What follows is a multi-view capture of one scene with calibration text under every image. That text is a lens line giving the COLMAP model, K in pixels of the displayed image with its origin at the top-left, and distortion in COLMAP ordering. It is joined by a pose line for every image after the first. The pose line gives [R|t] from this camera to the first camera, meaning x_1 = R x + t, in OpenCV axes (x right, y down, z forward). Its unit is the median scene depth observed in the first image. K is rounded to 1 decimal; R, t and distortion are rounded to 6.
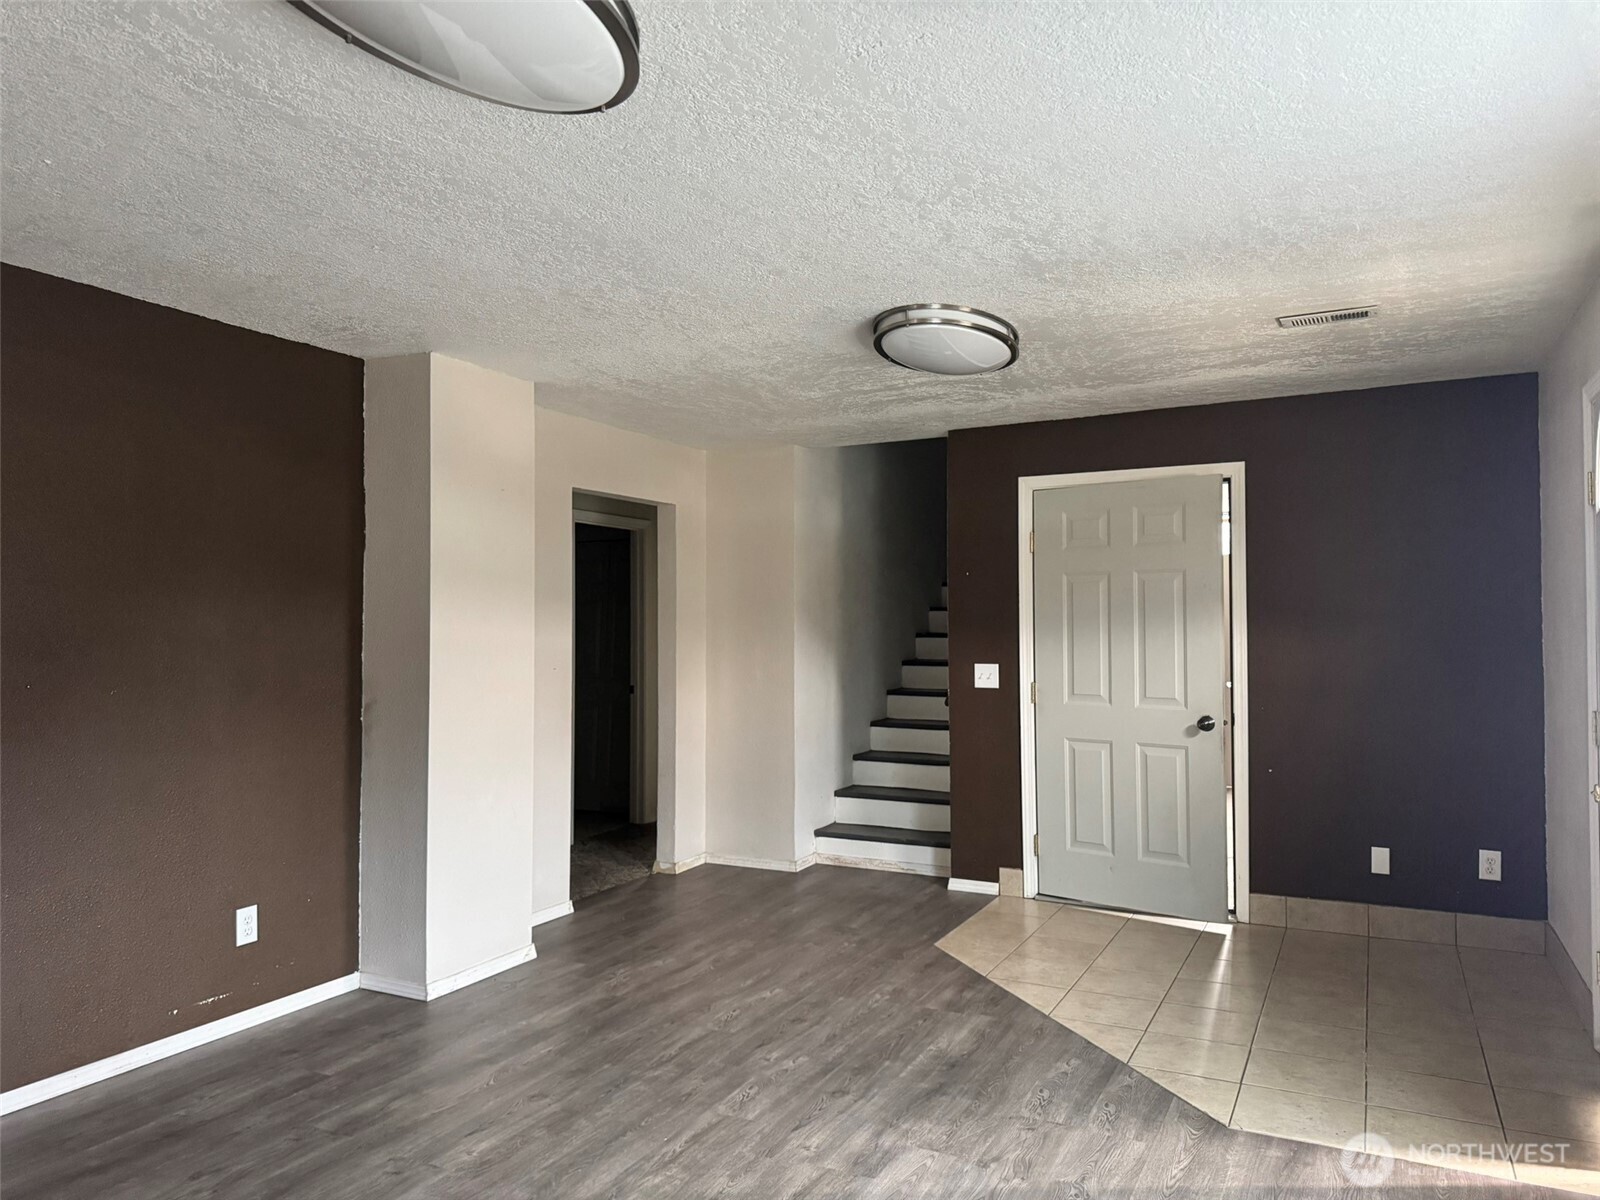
lens RADIAL K [[1120.4, 0, 799.6], [0, 1120.4, 601.4], [0, 0, 1]] dist [0.029260, -0.042411]
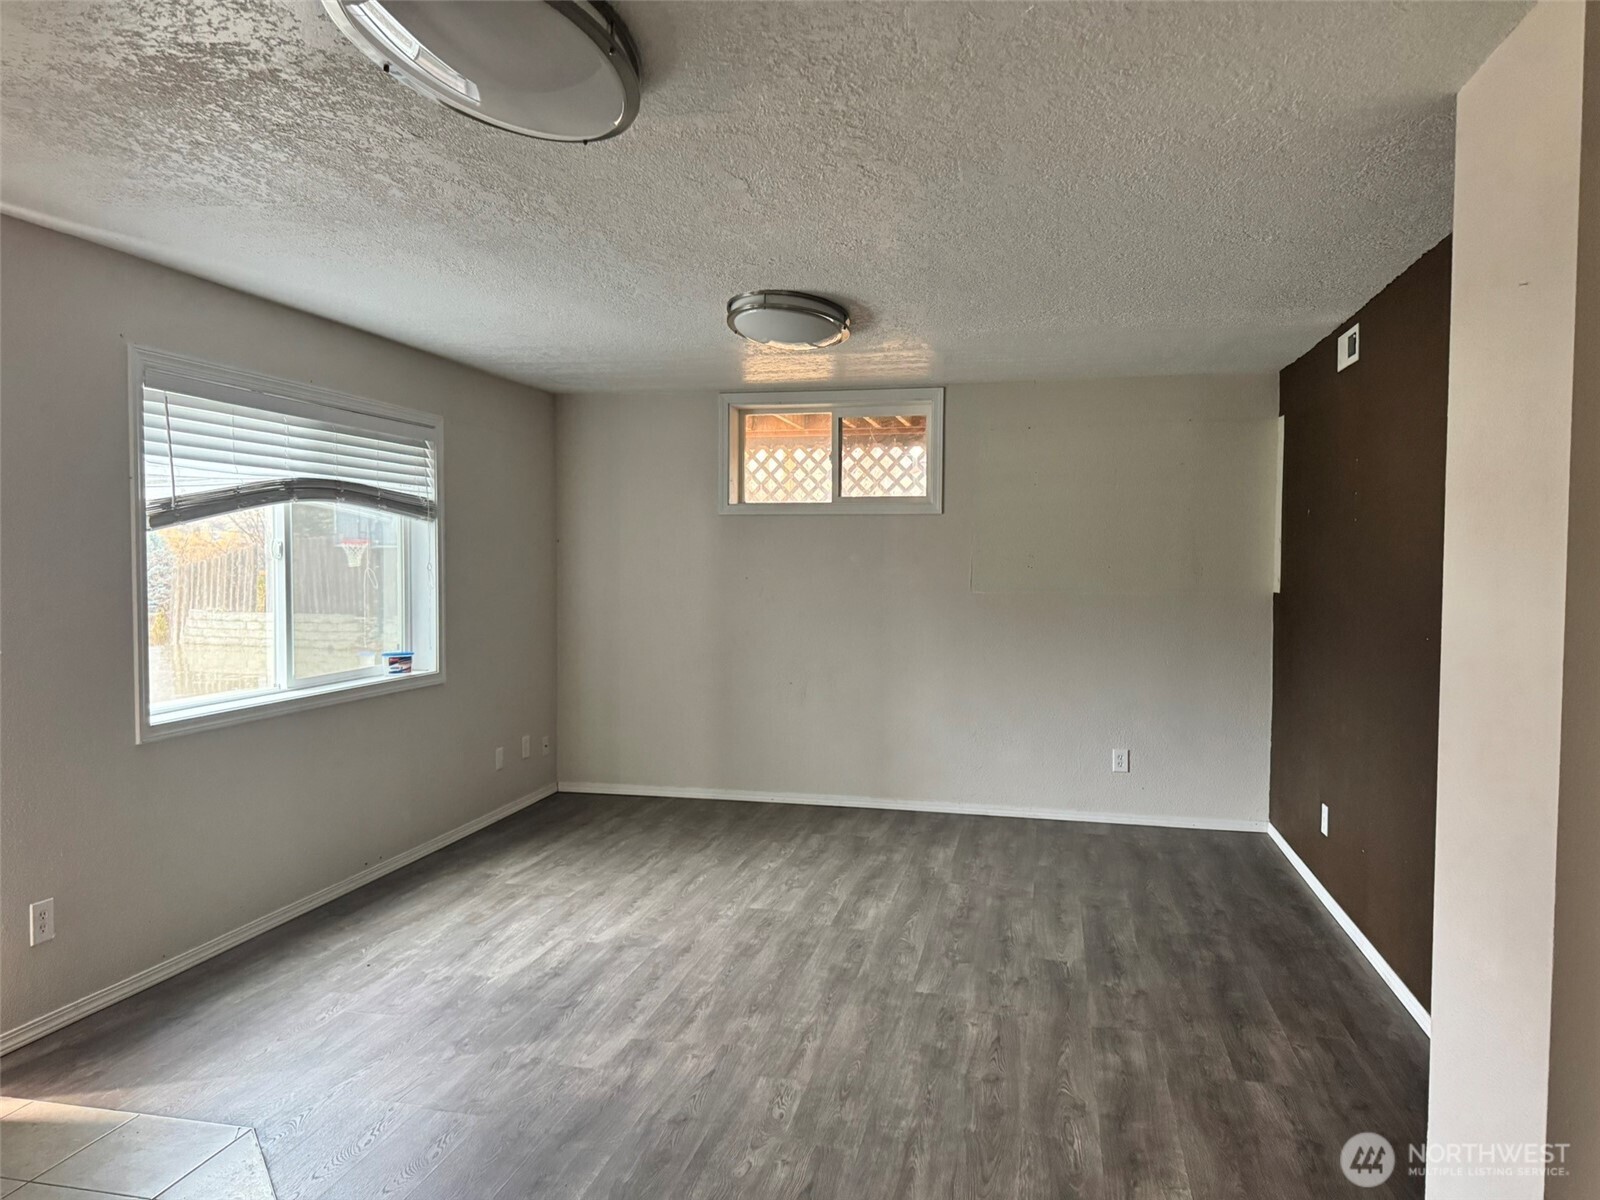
lens RADIAL K [[1120.4, 0, 792.4], [0, 1120.4, 609.2], [0, 0, 1]] dist [0.029260, -0.042411]
pose [[-0.969916, 0.010462, -0.243215, 0.167361], [0.004931, 0.999715, 0.023339, 0.020156], [0.243390, 0.021438, -0.969692, 1.960468]]
